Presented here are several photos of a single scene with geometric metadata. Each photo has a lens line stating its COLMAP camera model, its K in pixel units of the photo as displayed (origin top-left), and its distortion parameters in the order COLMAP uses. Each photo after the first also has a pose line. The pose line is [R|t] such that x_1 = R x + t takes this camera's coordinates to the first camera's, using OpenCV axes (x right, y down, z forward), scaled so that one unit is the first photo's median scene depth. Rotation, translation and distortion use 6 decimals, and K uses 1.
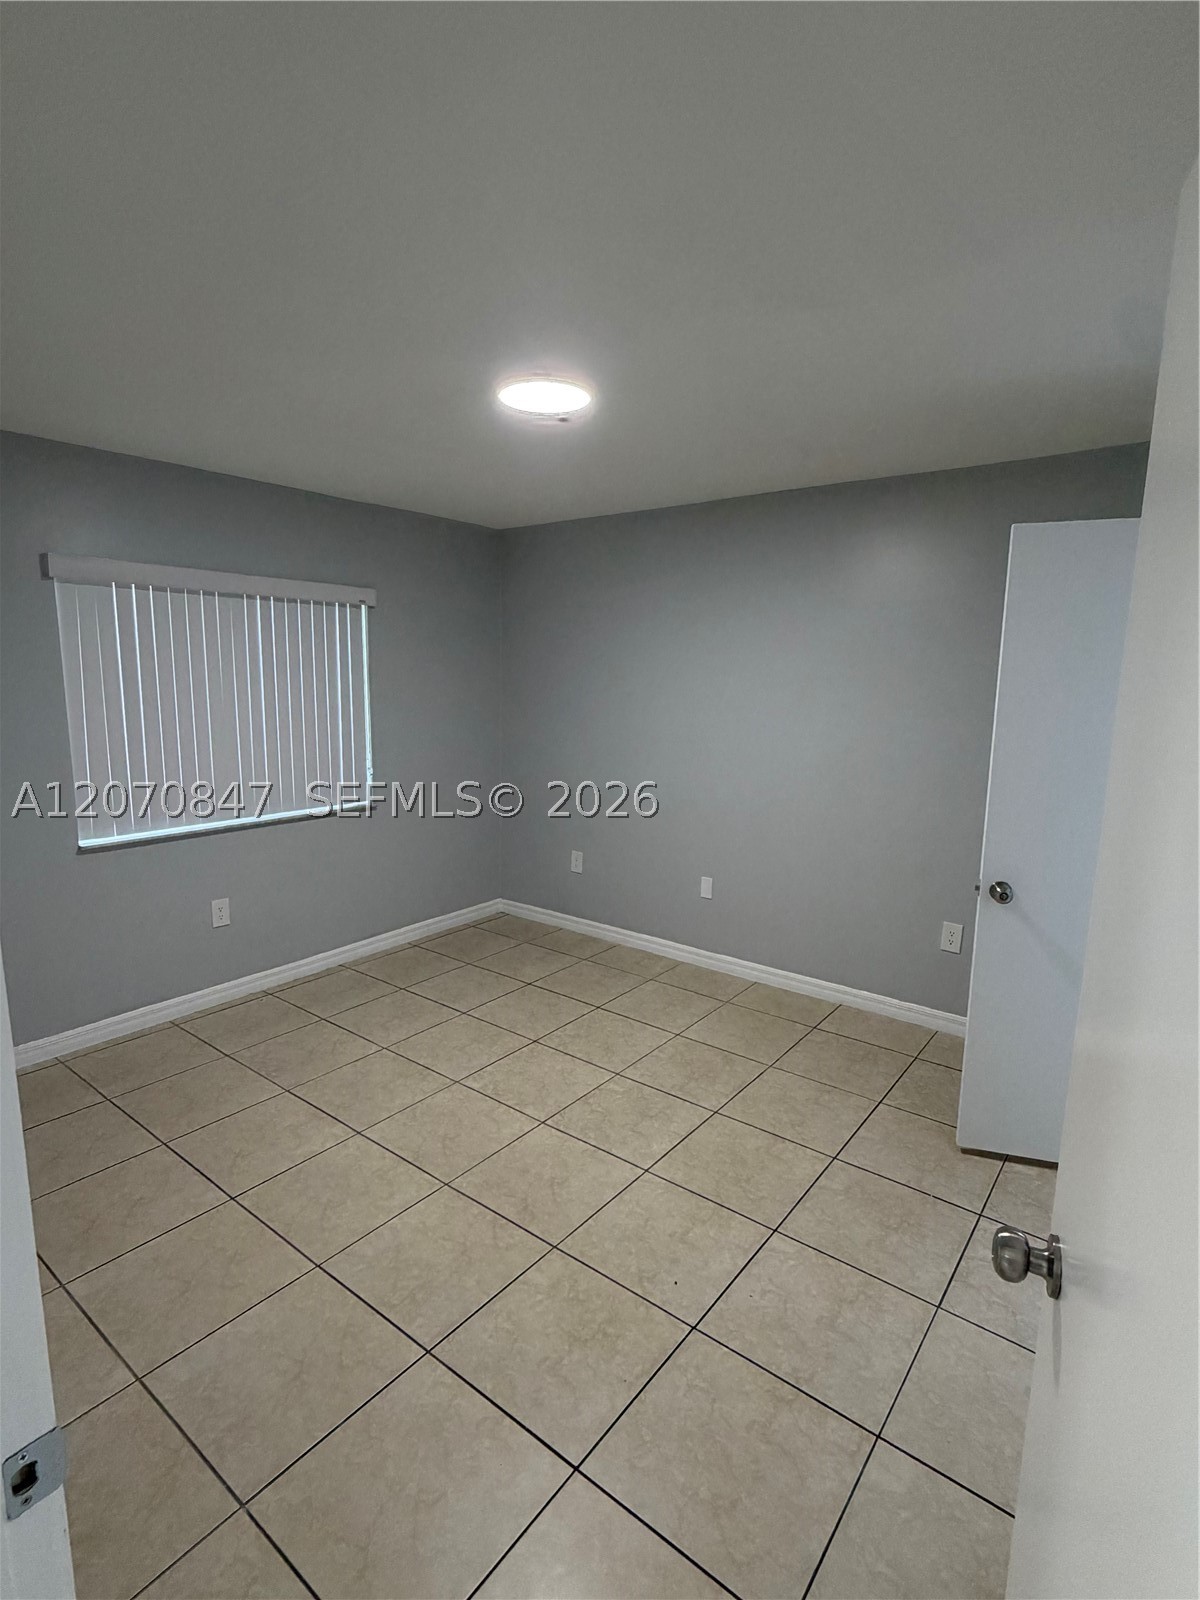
lens RADIAL K [[784.5, 0, 601.8], [0, 784.5, 798.1], [0, 0, 1]] dist [-0.000117, -0.000934]
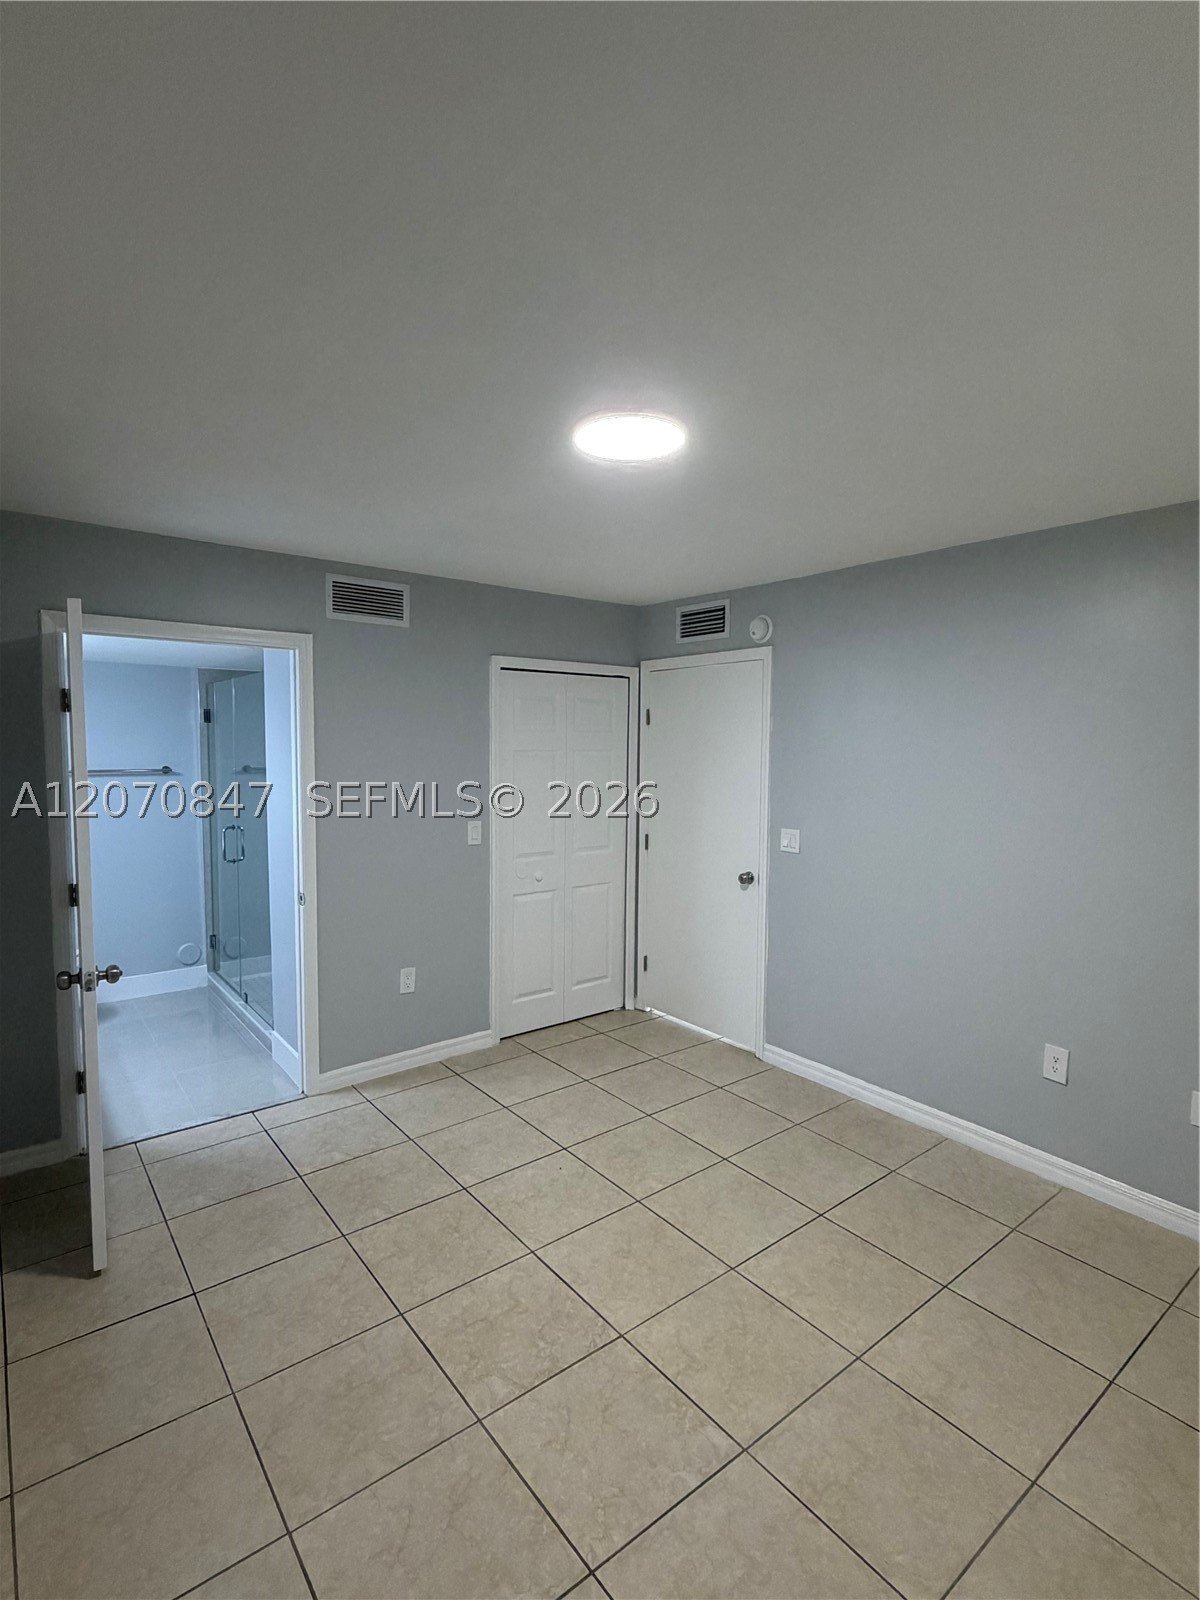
lens RADIAL K [[784.5, 0, 601.8], [0, 784.5, 798.1], [0, 0, 1]] dist [-0.000117, -0.000934]
pose [[-0.969425, -0.039147, 0.242246, -0.256812], [0.017186, 0.973937, 0.226165, -0.321832], [-0.244787, 0.223413, -0.943486, 1.858948]]
